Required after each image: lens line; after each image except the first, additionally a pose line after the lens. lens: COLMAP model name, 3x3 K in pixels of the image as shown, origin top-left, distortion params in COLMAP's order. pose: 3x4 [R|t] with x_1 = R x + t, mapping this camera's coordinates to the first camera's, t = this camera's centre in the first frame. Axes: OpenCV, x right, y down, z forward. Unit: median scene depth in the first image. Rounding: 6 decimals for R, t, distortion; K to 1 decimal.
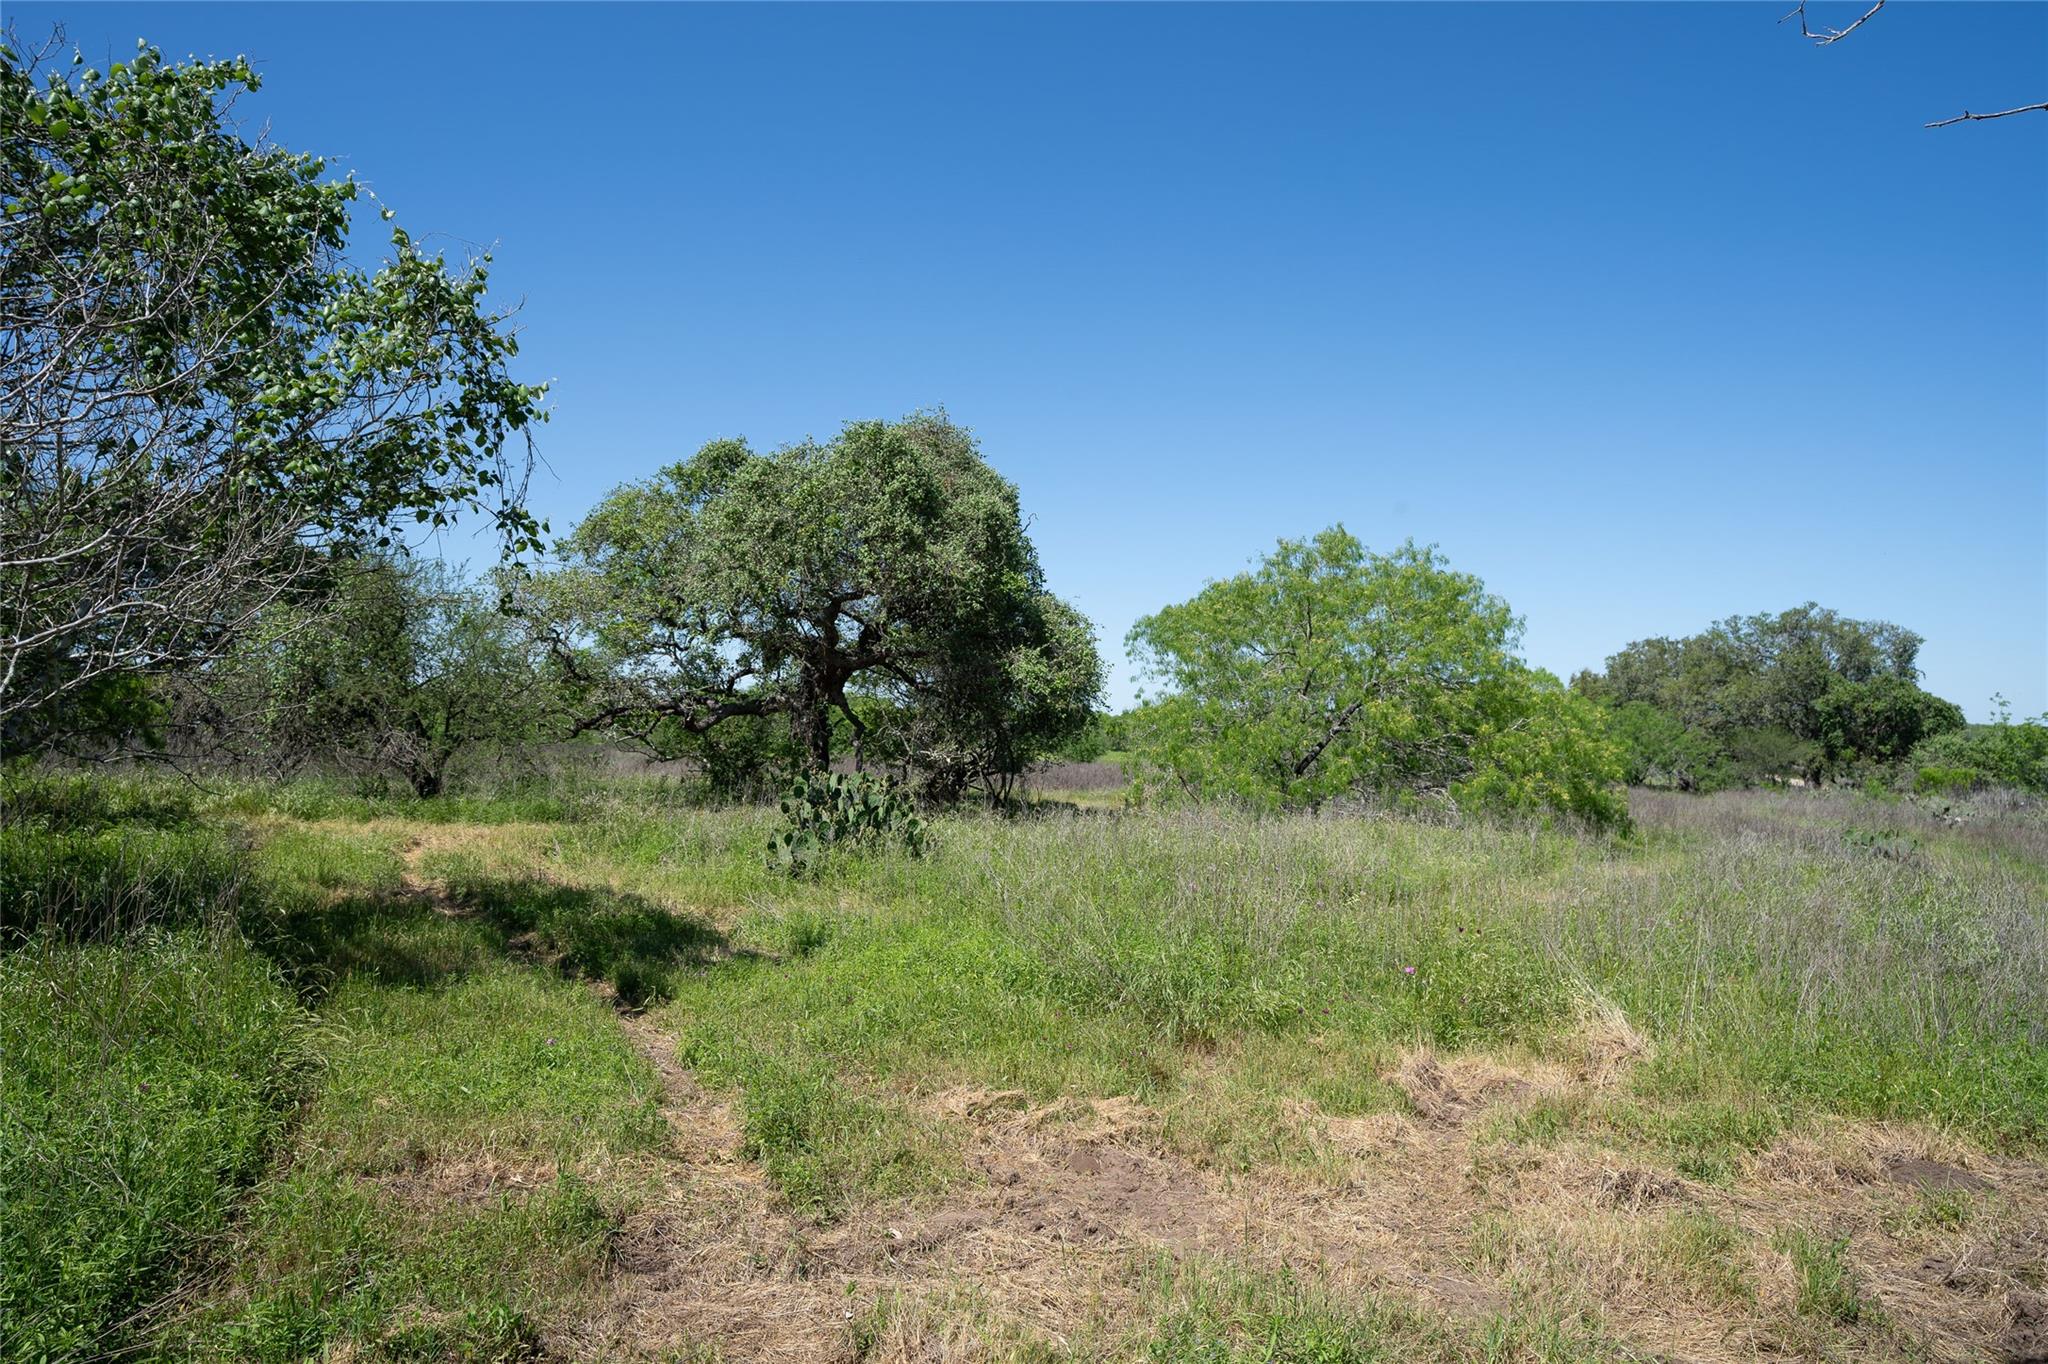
lens RADIAL K [[1213.5, 0, 1027.7], [0, 1213.5, 677.4], [0, 0, 1]] dist [-0.004183, -0.000546]
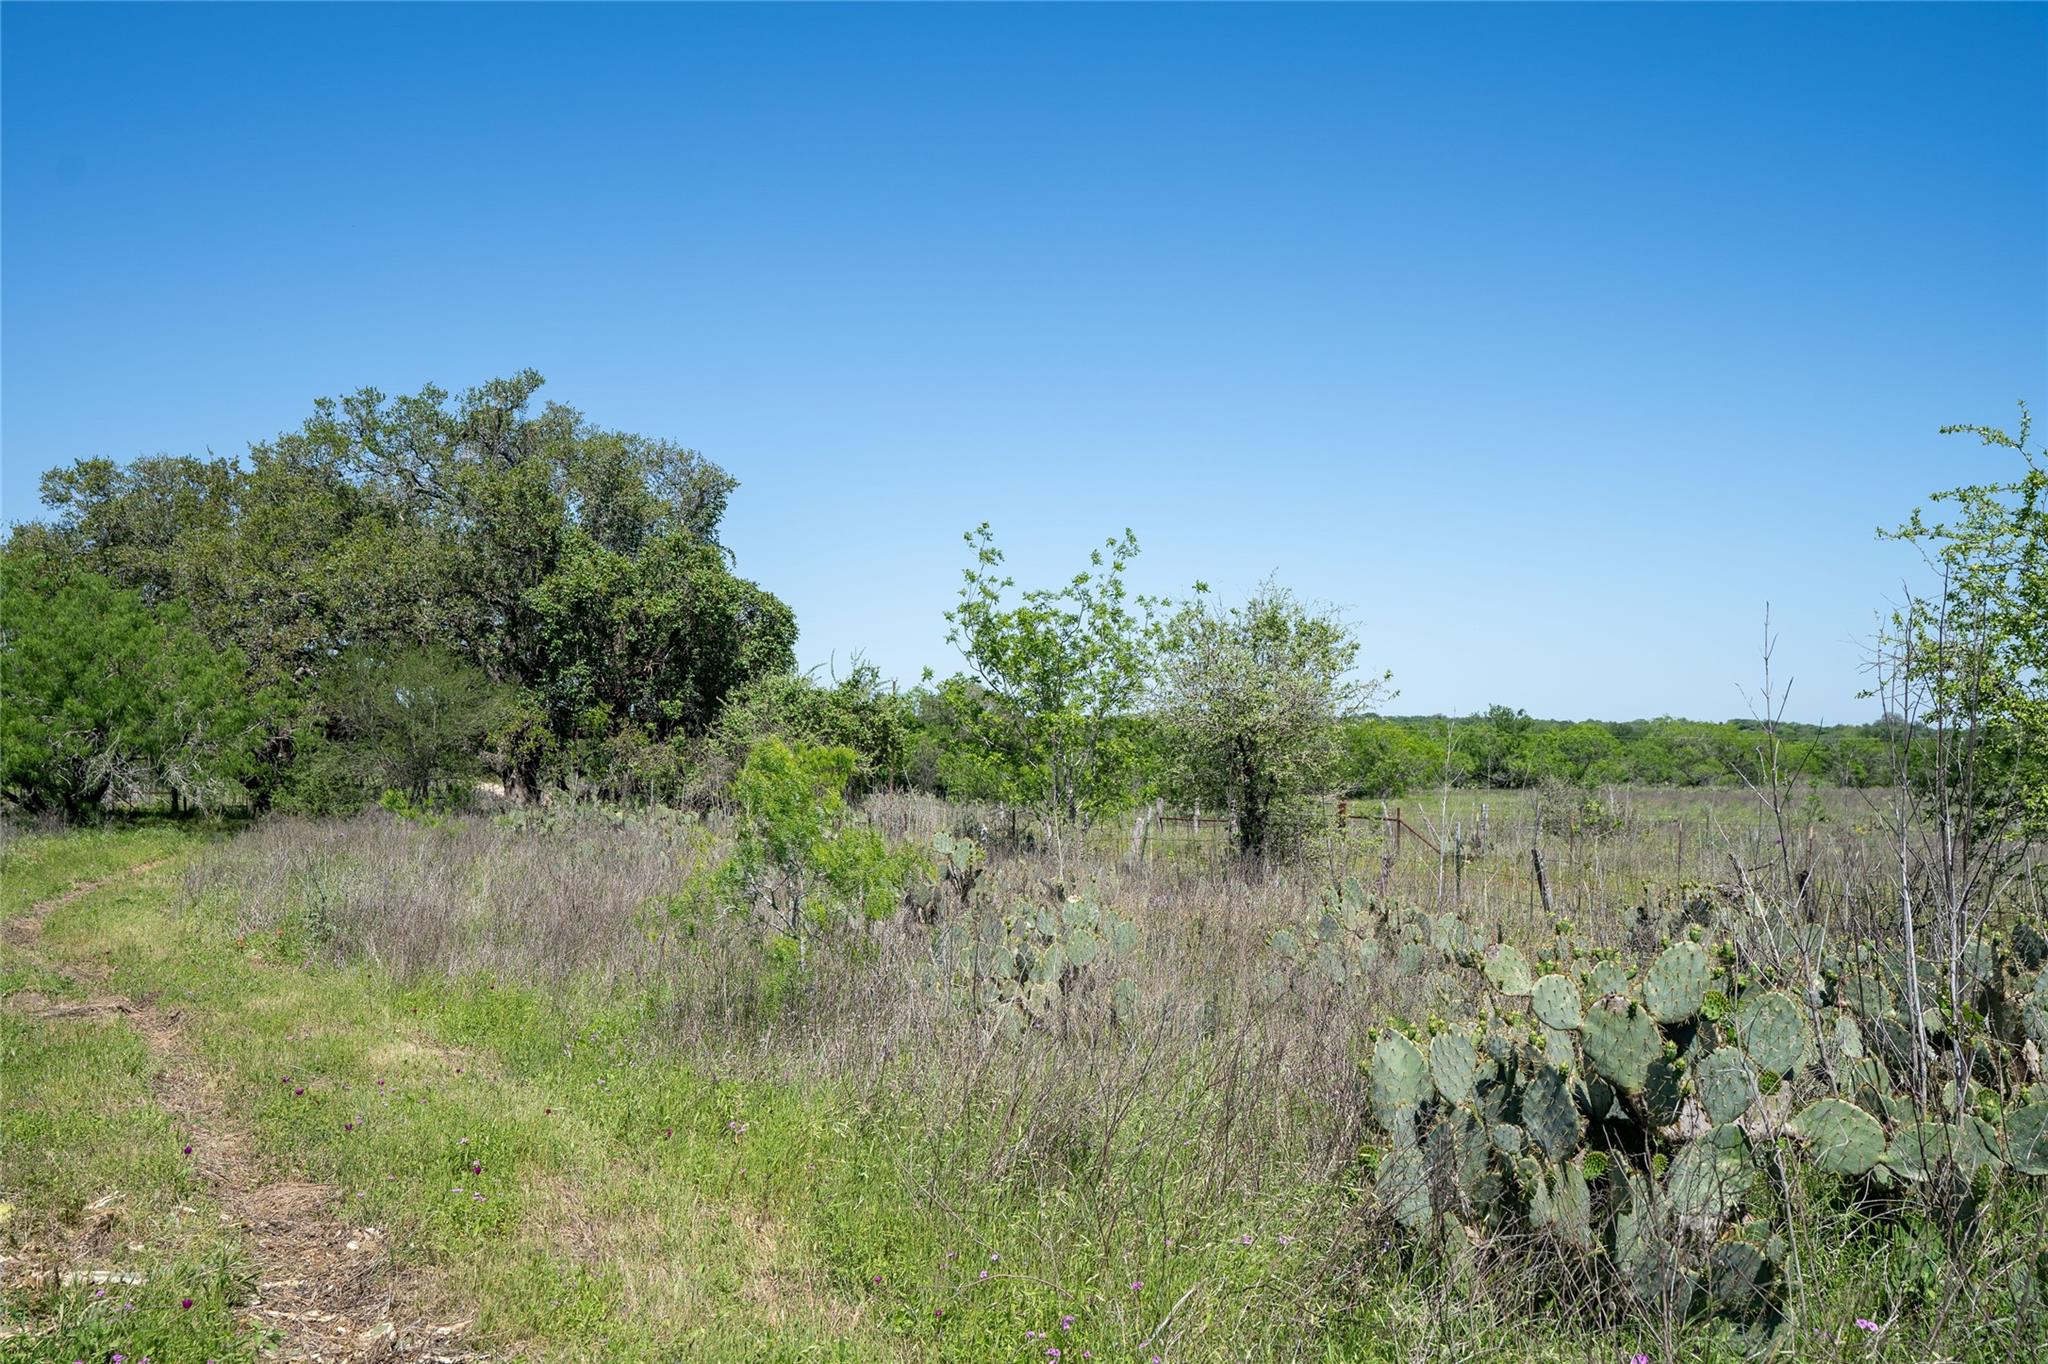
lens RADIAL K [[1877.0, 0, 1025.9], [0, 1877.0, 682.5], [0, 0, 1]] dist [0.015083, 0.000000]
pose [[0.677970, 0.007015, 0.735056, 0.295754], [-0.026536, 0.999536, 0.014936, 0.036329], [-0.734611, -0.029632, 0.677841, 0.444162]]
